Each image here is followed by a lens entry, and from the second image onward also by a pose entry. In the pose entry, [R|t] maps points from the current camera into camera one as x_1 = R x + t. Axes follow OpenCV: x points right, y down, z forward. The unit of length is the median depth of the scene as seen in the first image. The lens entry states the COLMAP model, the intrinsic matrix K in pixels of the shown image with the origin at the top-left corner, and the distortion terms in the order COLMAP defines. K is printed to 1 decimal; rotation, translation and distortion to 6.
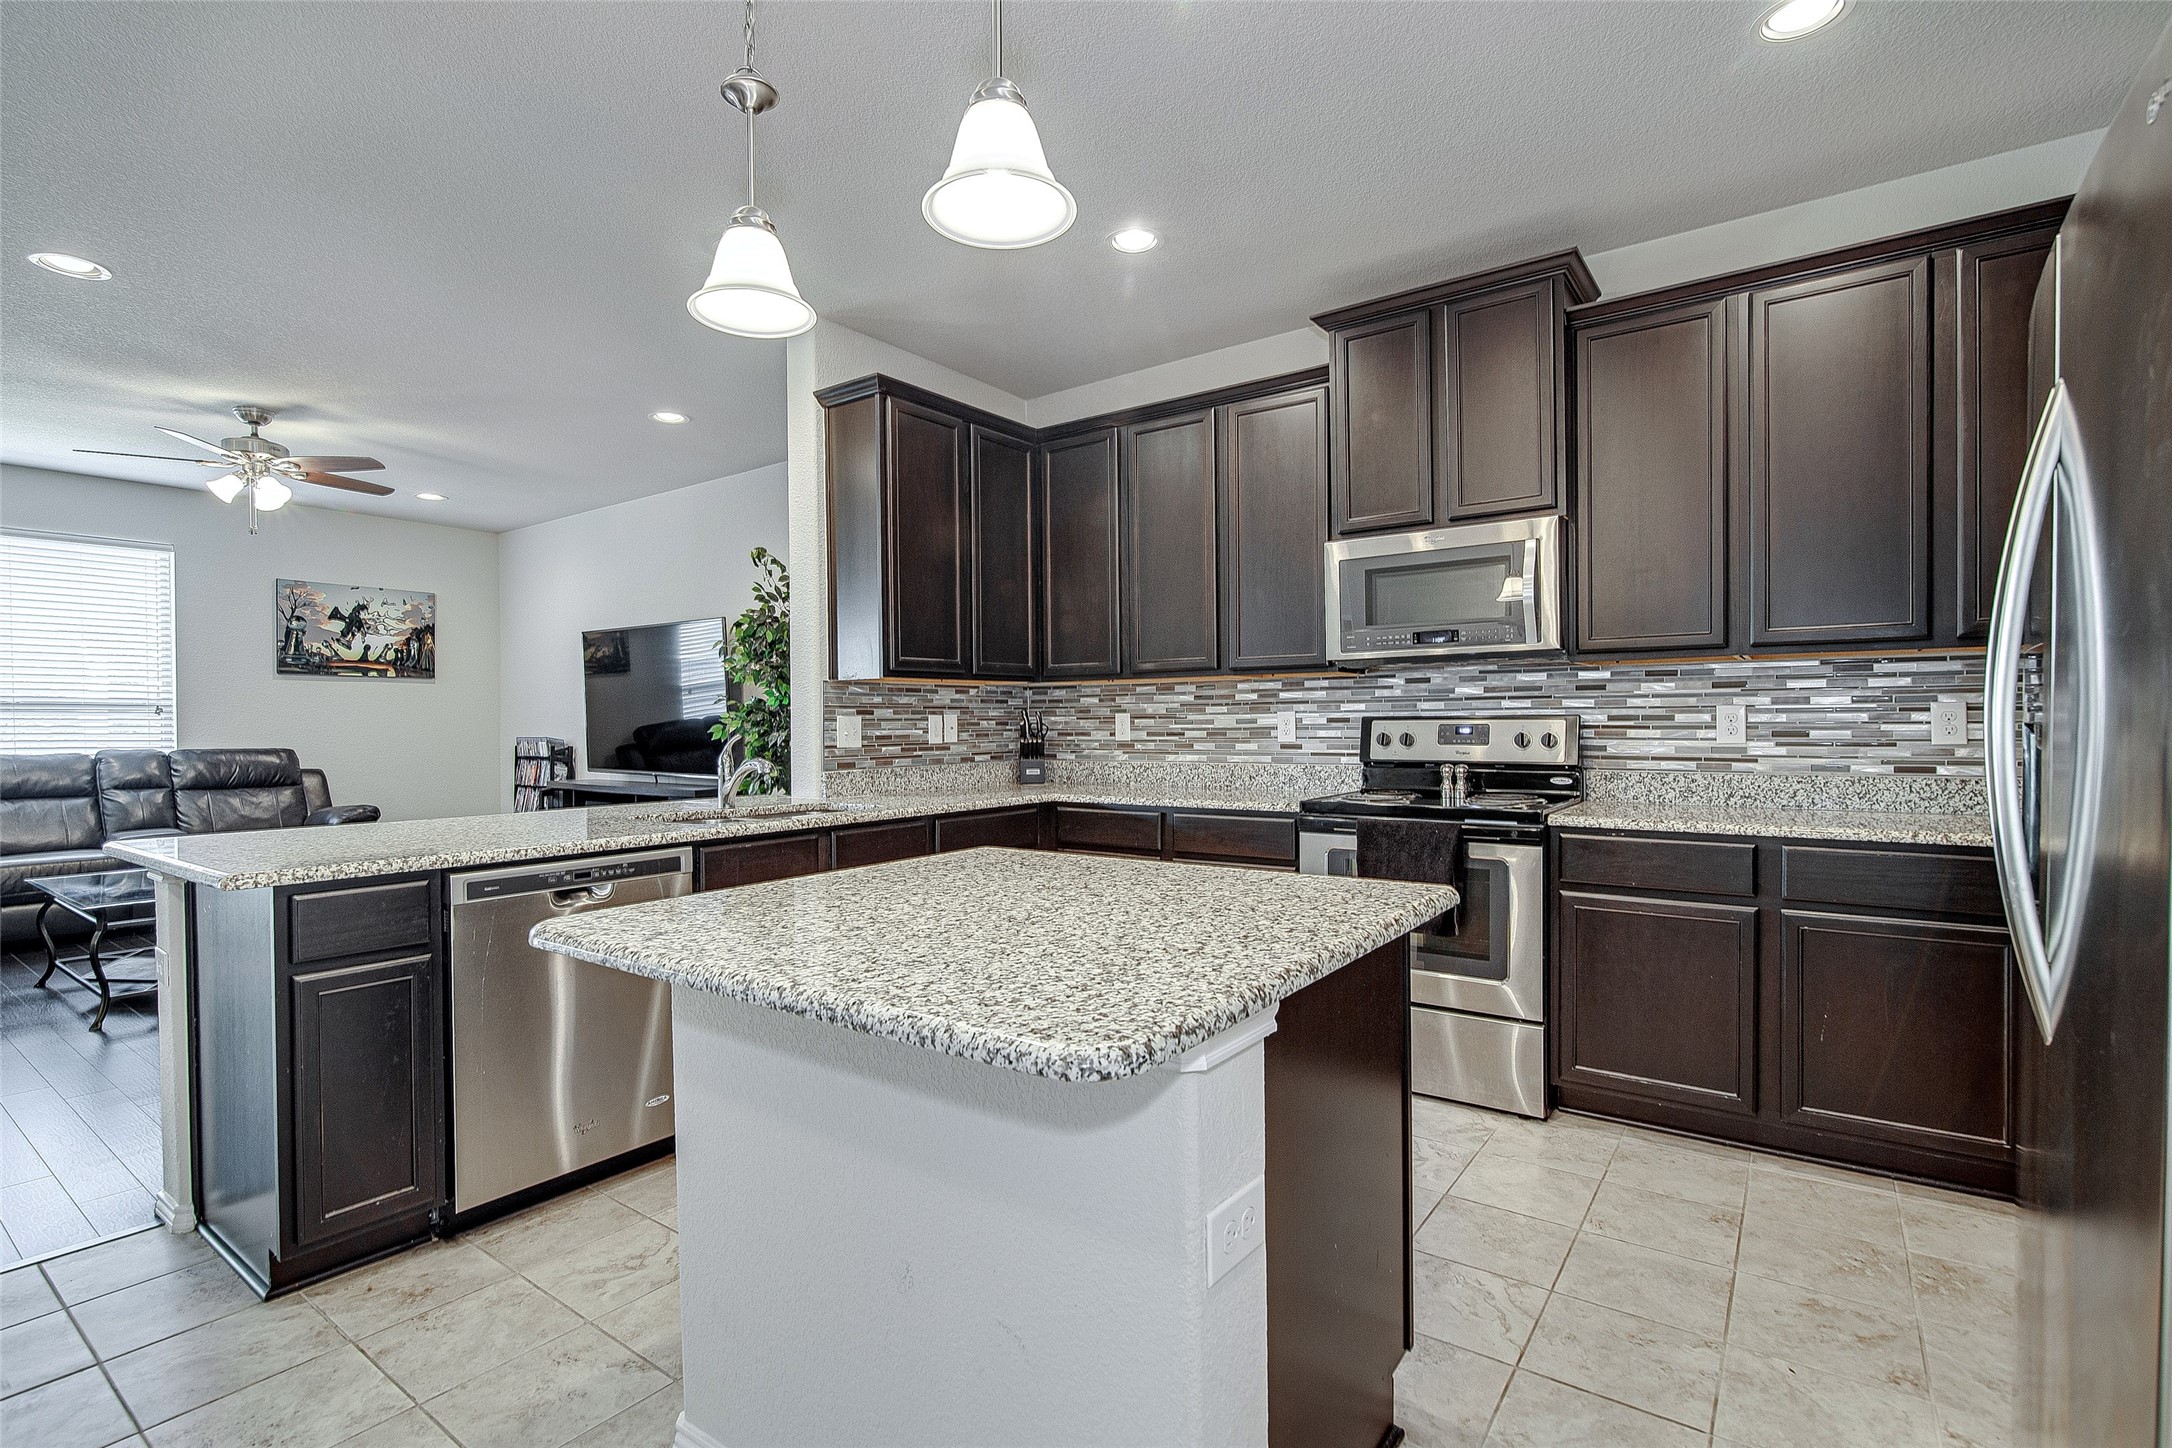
lens RADIAL K [[1006.5, 0, 1081.7], [0, 1006.5, 734.7], [0, 0, 1]] dist [-0.002306, -0.000472]
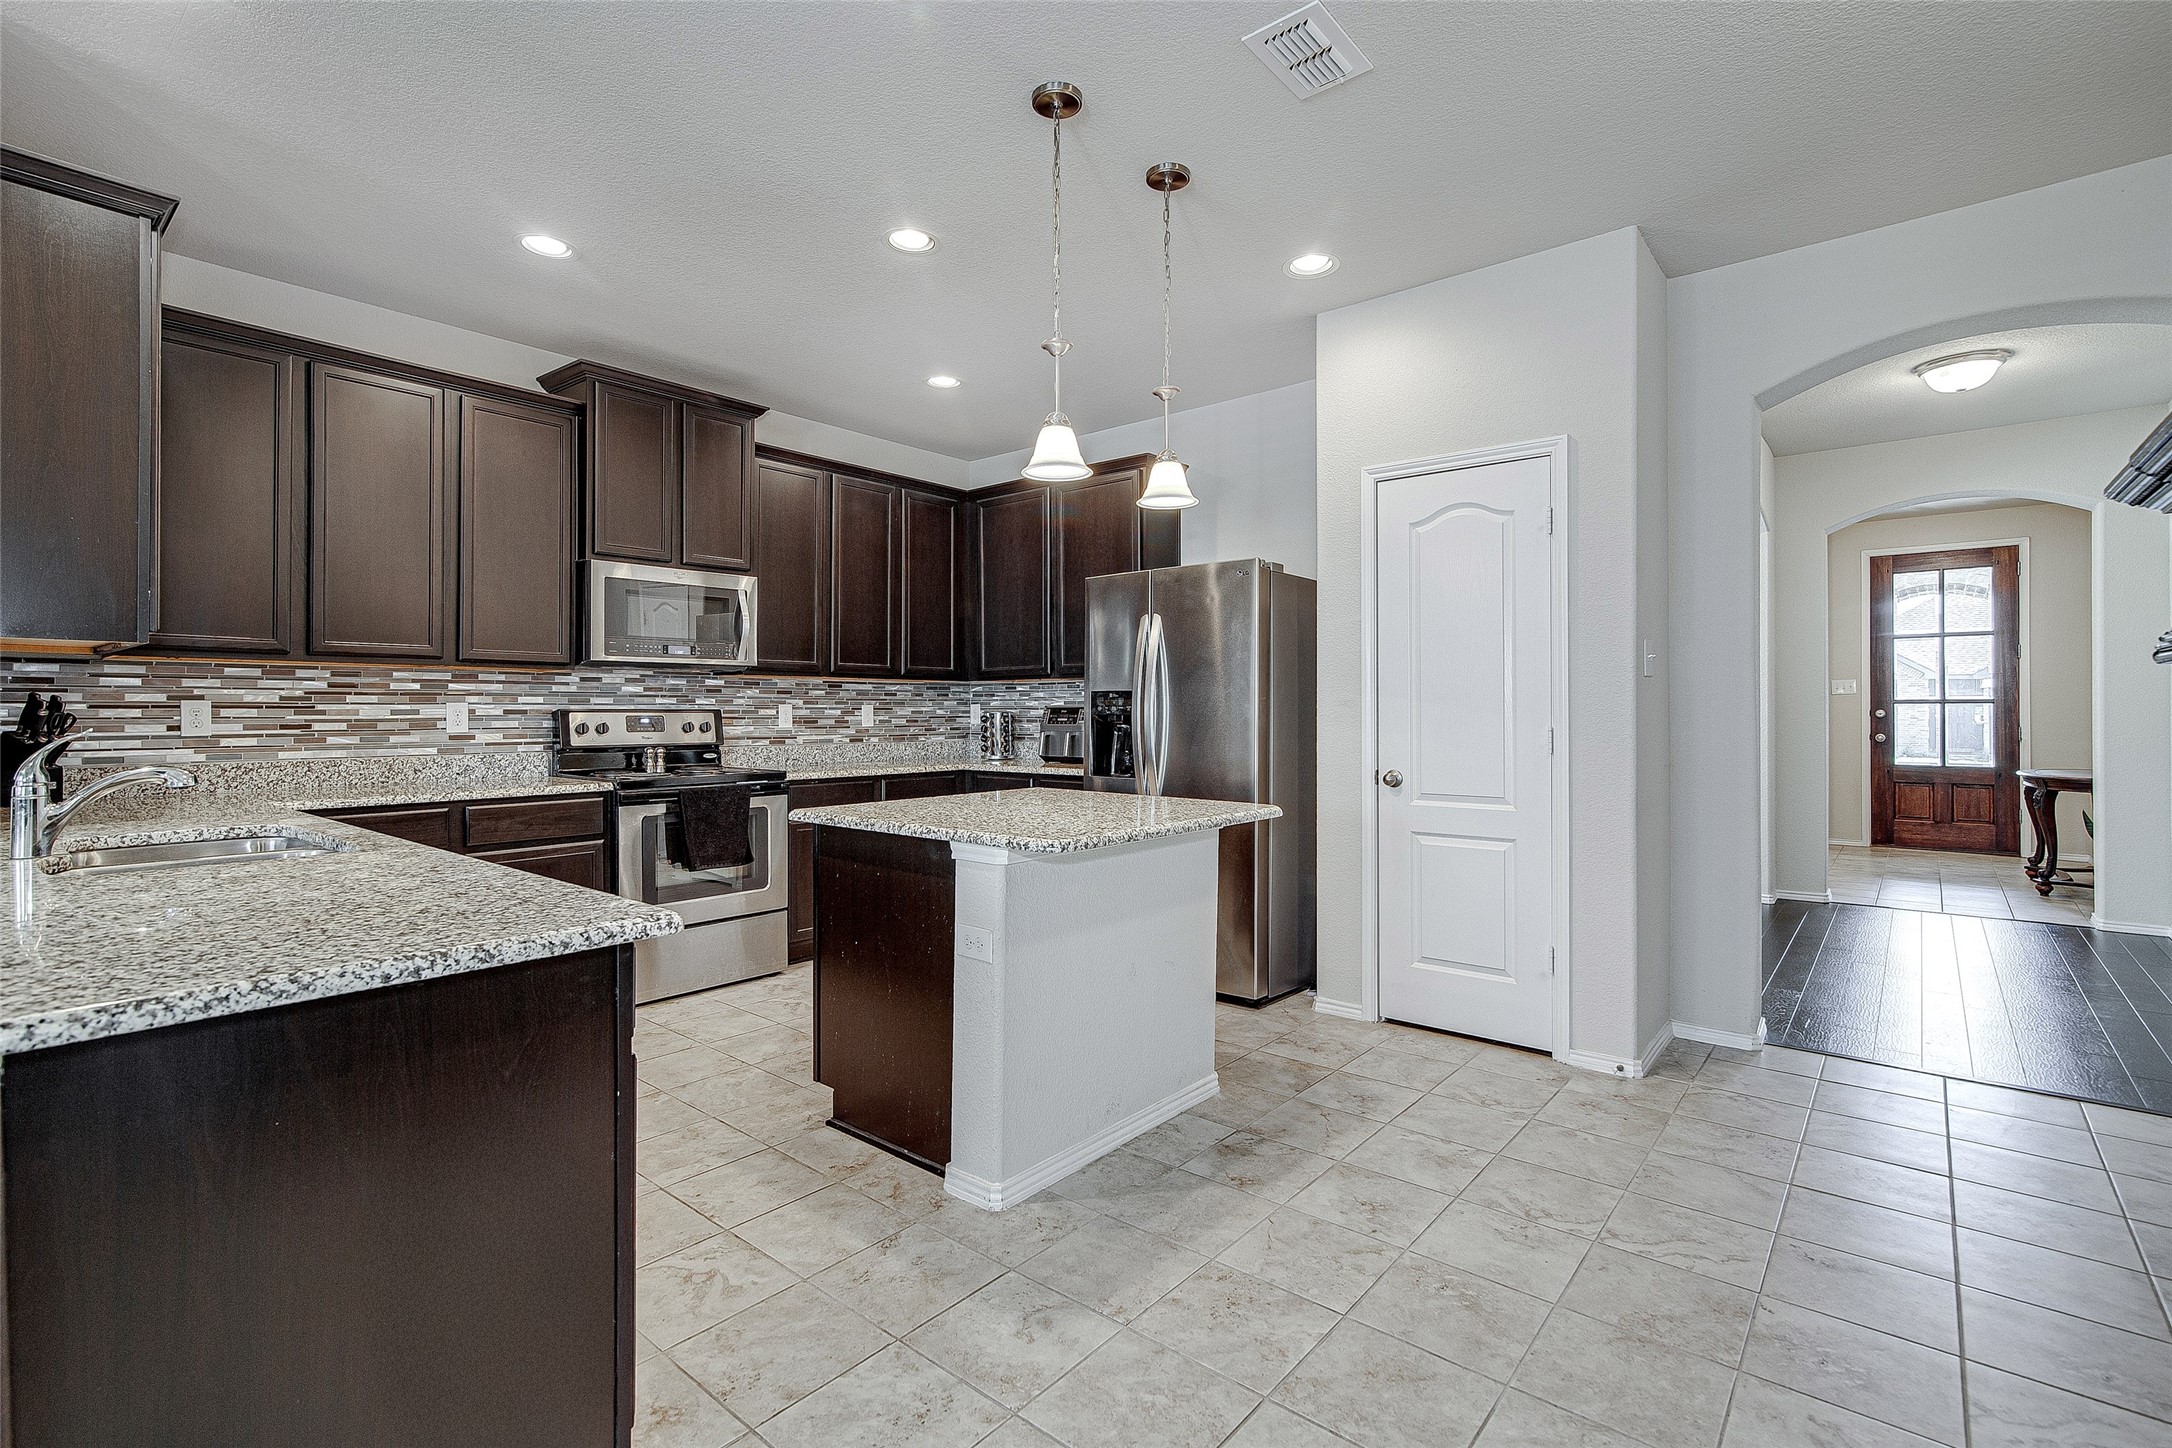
lens RADIAL K [[977.5, 0, 1079.2], [0, 977.5, 712.5], [0, 0, 1]] dist [0.002950, 0.000506]
pose [[0.074437, 0.010387, 0.997172, -0.764845], [0.014572, 0.999828, -0.011502, 0.007222], [-0.997119, 0.015387, 0.074273, 0.326210]]
